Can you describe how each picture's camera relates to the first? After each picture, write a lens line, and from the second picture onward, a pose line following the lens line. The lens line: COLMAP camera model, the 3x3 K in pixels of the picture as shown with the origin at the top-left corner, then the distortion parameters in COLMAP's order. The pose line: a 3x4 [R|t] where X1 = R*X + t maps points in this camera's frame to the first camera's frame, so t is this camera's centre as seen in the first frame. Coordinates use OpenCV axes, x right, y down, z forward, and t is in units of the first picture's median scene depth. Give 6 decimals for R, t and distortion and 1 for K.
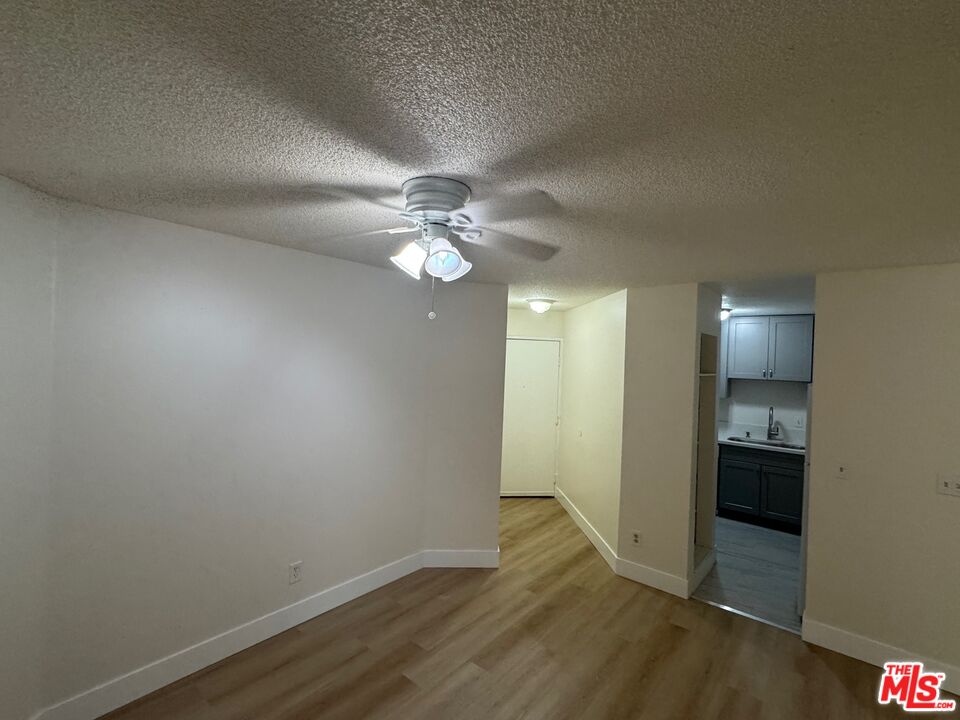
lens RADIAL K [[441.3, 0, 480.0], [0, 441.3, 360.0], [0, 0, 1]] dist [0.005031, 0.000260]
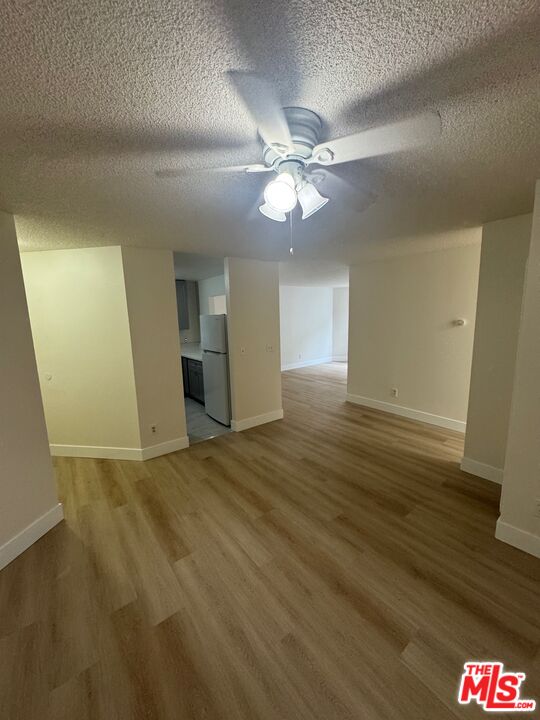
lens RADIAL K [[282.1, 0, 270.0], [0, 282.1, 360.0], [0, 0, 1]] dist [-0.000317, -0.000001]
pose [[0.235773, -0.192862, 0.952479, -0.317003], [0.048303, 0.981224, 0.186726, 0.020521], [-0.970607, 0.001983, 0.240662, 0.327405]]
